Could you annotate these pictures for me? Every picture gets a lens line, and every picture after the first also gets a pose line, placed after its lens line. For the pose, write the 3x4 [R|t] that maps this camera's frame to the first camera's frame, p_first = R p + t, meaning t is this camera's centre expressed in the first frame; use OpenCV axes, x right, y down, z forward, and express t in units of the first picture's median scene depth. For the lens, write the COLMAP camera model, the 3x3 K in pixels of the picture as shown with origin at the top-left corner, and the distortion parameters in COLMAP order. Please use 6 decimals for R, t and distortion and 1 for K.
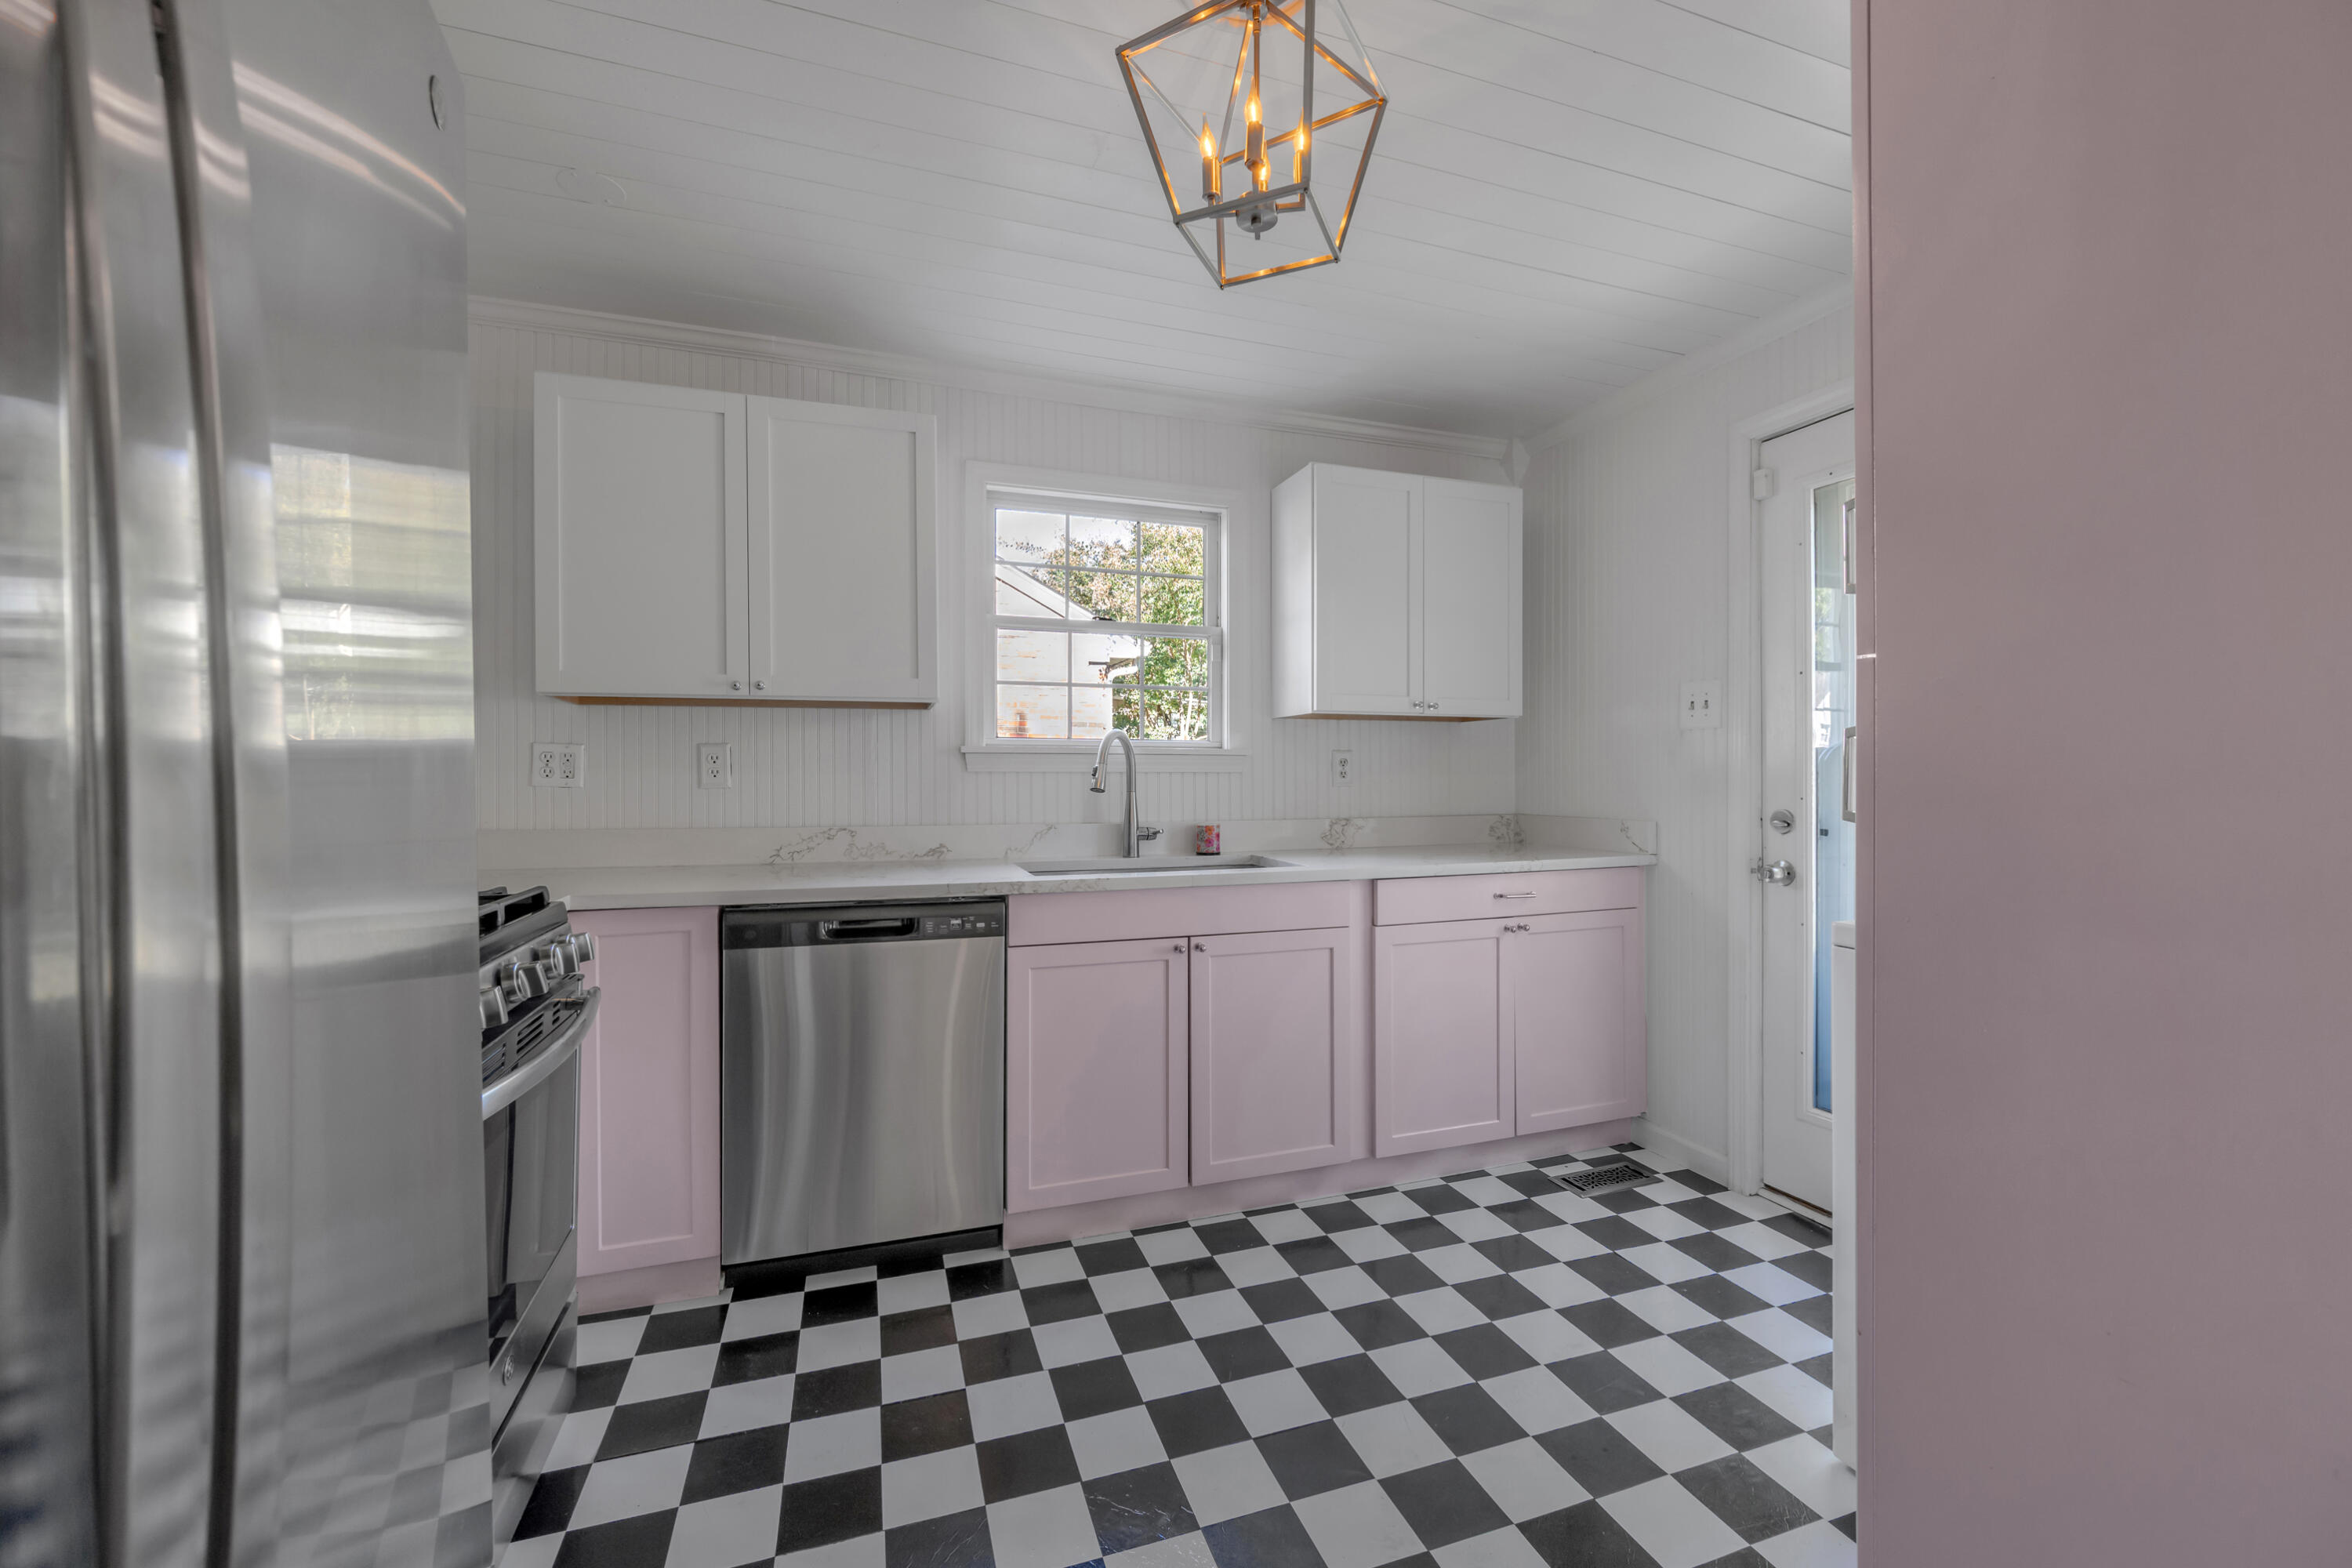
lens RADIAL K [[951.8, 0, 1179.3], [0, 951.8, 784.9], [0, 0, 1]] dist [-0.002794, -0.000671]
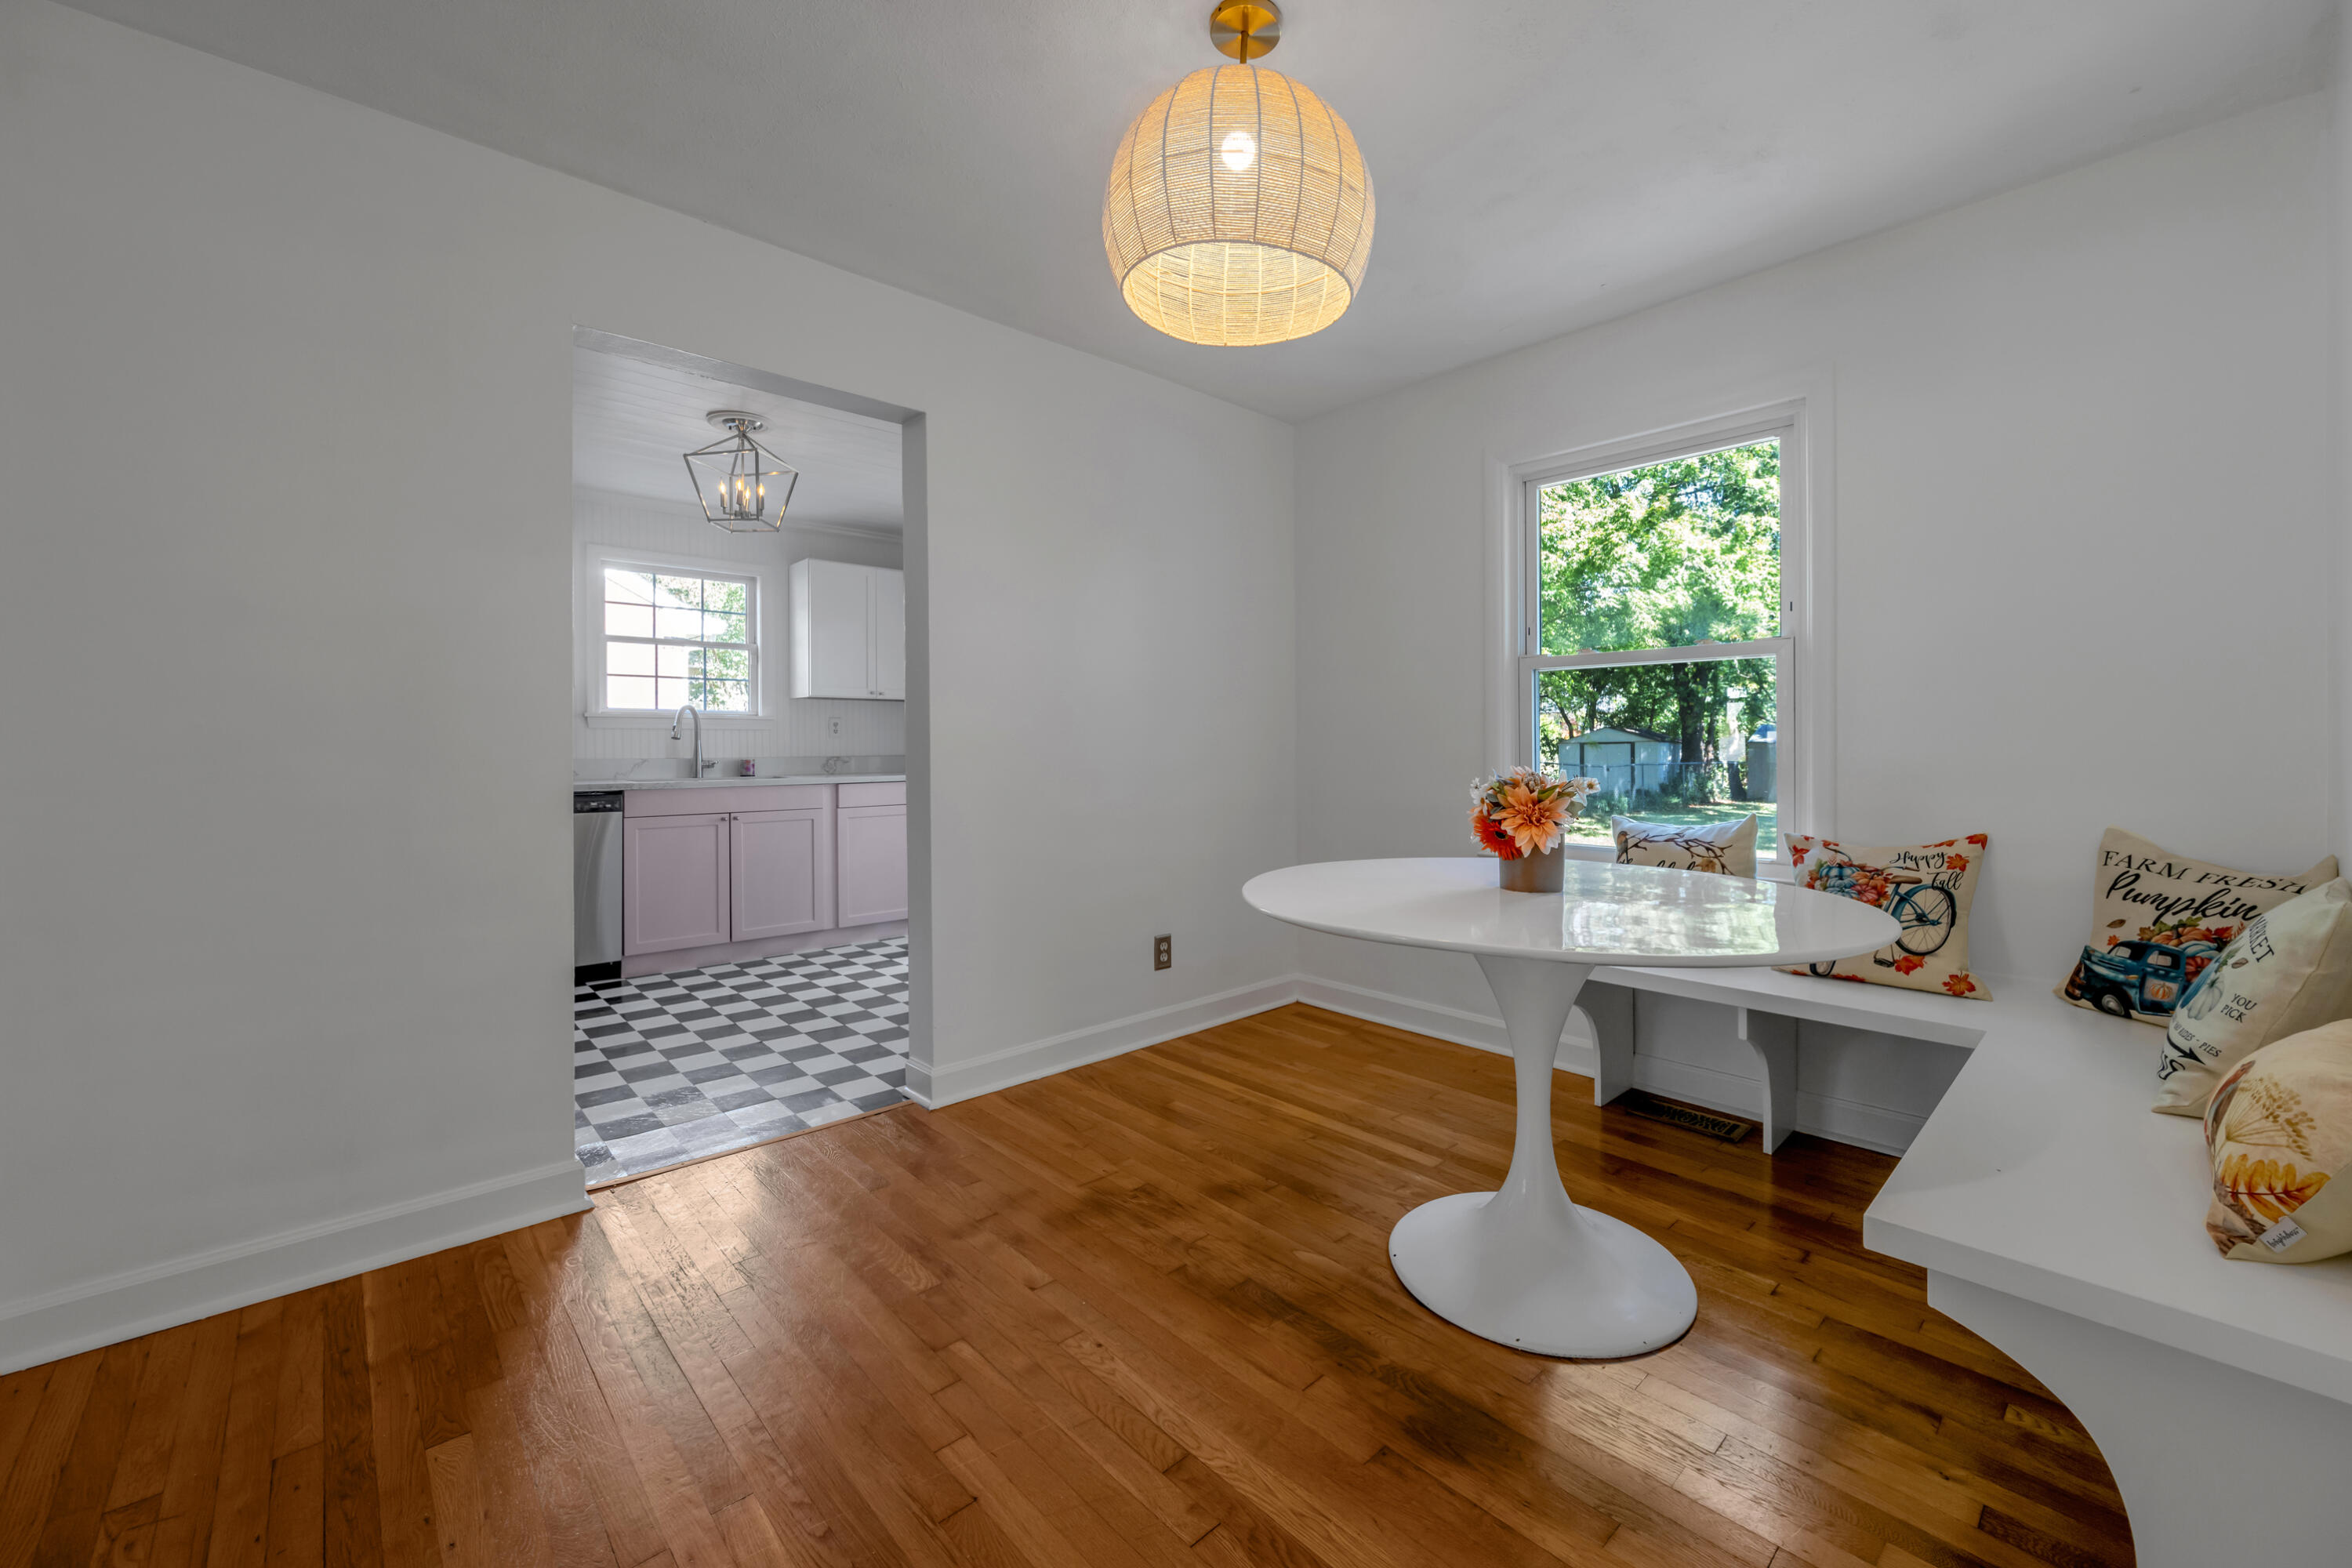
lens RADIAL K [[951.8, 0, 1197.3], [0, 951.8, 746.7], [0, 0, 1]] dist [-0.002794, -0.000671]
pose [[0.913663, -0.002071, 0.406466, 0.078842], [0.003881, 0.999986, -0.003629, 0.029505], [-0.406453, 0.004893, 0.913659, -0.978280]]
